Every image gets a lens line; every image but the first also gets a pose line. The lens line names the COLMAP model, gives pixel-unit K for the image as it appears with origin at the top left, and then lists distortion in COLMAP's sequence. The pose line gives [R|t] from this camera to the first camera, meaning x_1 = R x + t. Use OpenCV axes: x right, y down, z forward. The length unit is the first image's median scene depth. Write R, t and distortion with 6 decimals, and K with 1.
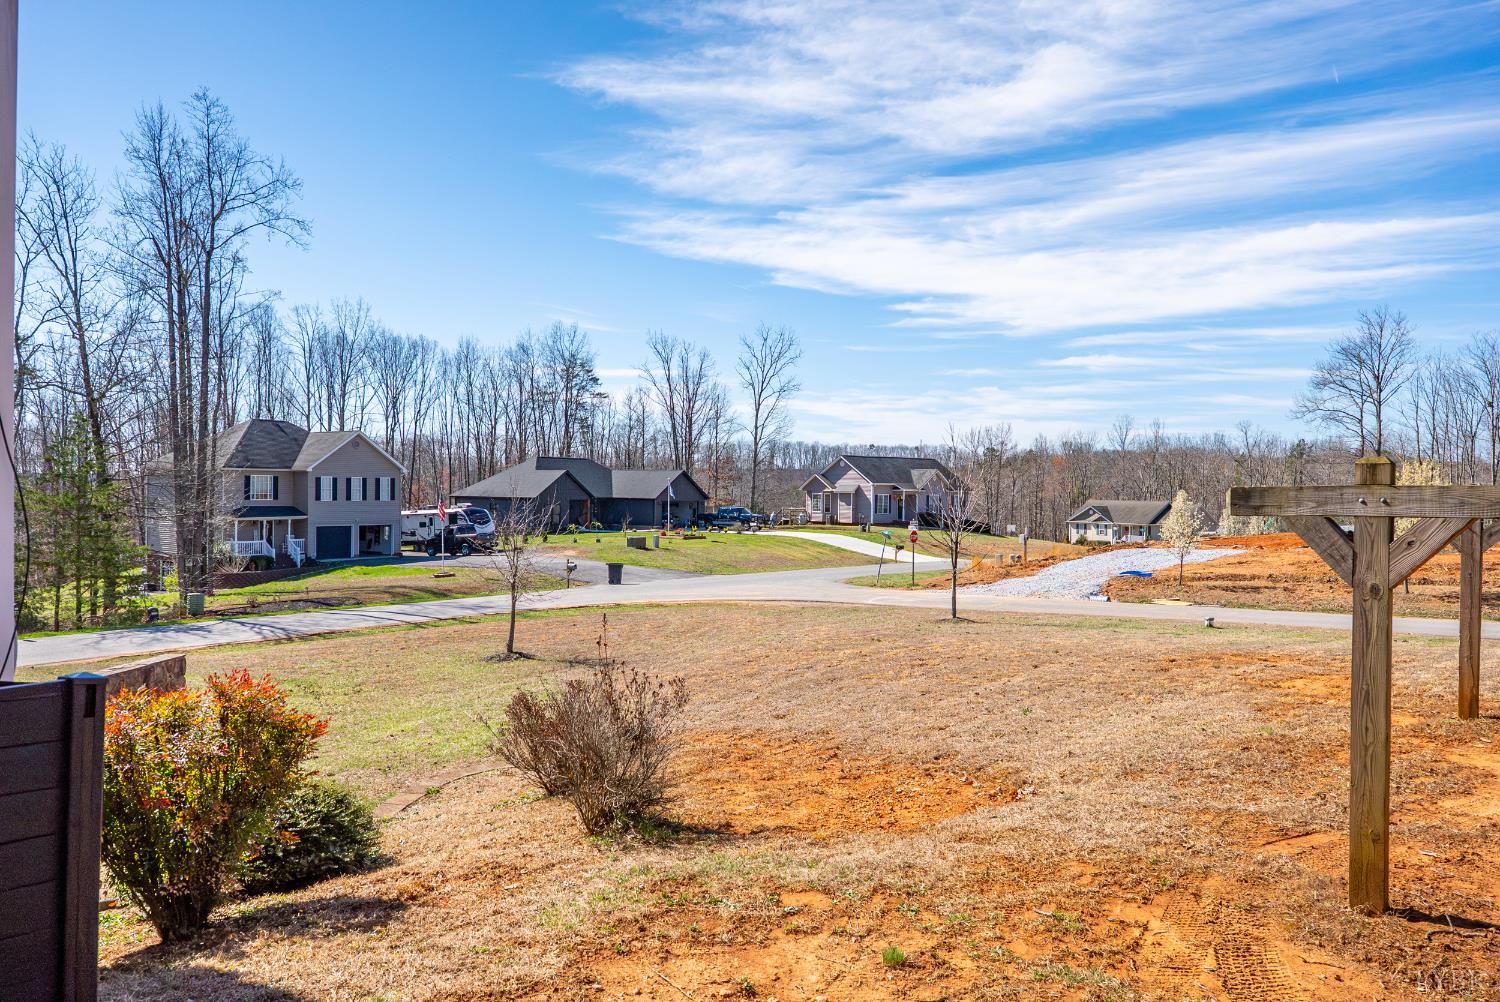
lens RADIAL K [[1079.4, 0, 750.0], [0, 1079.4, 501.0], [0, 0, 1]] dist [-0.005853, -0.001750]
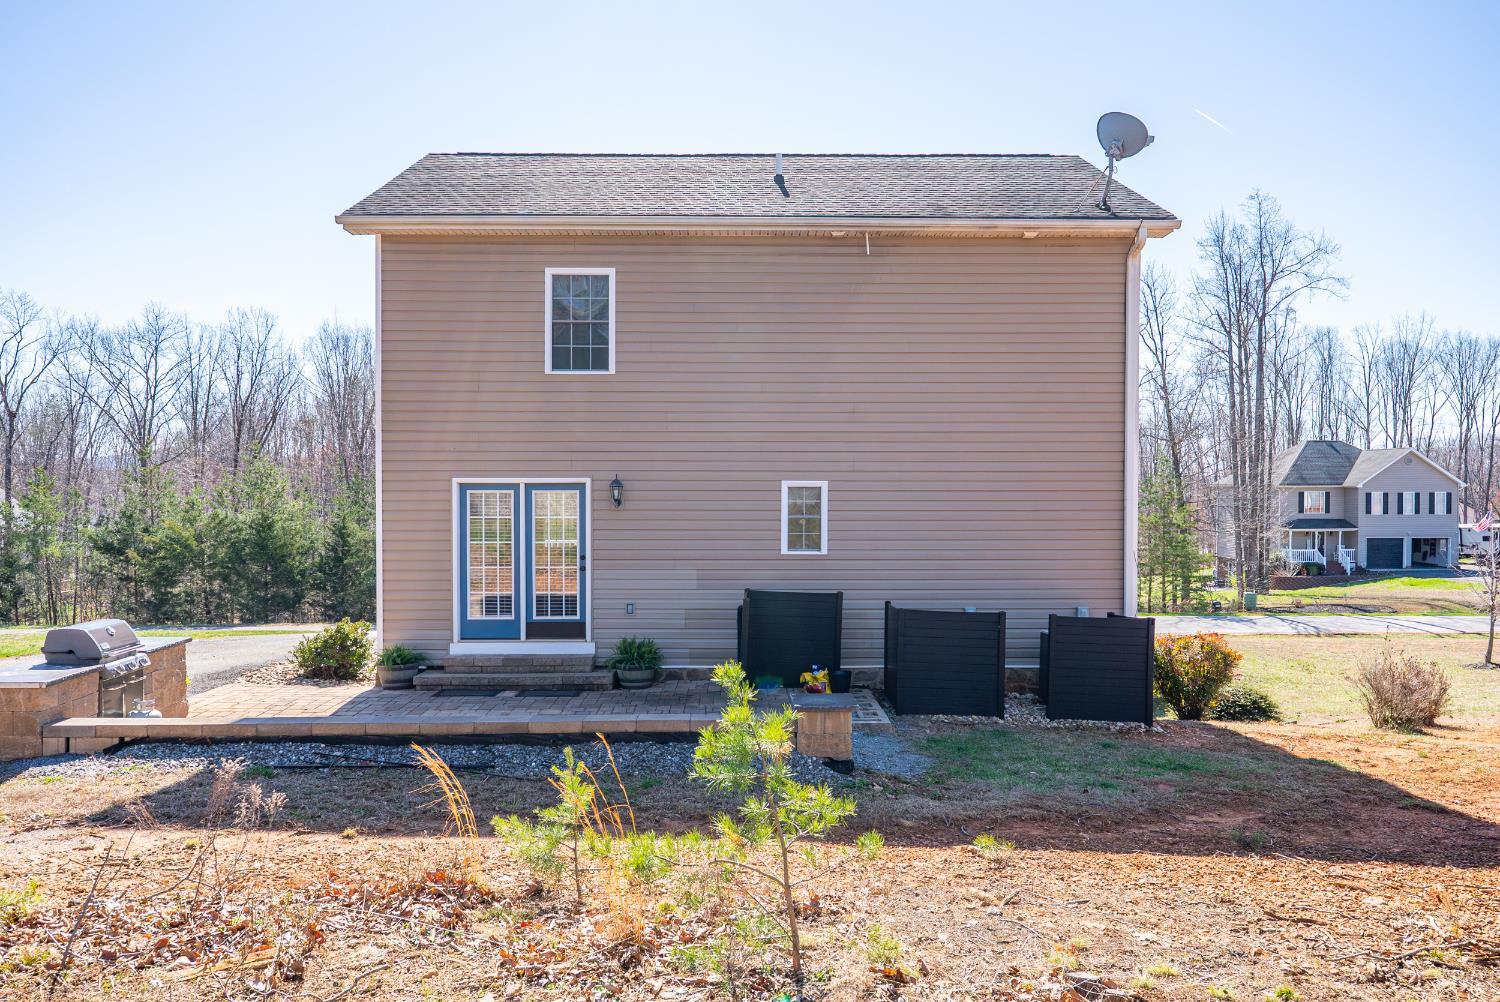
lens RADIAL K [[1020.7, 0, 750.0], [0, 1020.7, 501.0], [0, 0, 1]] dist [-0.000258, 0.002974]
pose [[0.584869, 0.000562, -0.811128, 0.083391], [-0.001670, 0.999998, -0.000512, -0.014731], [0.811126, 0.001654, 0.584869, -0.128334]]
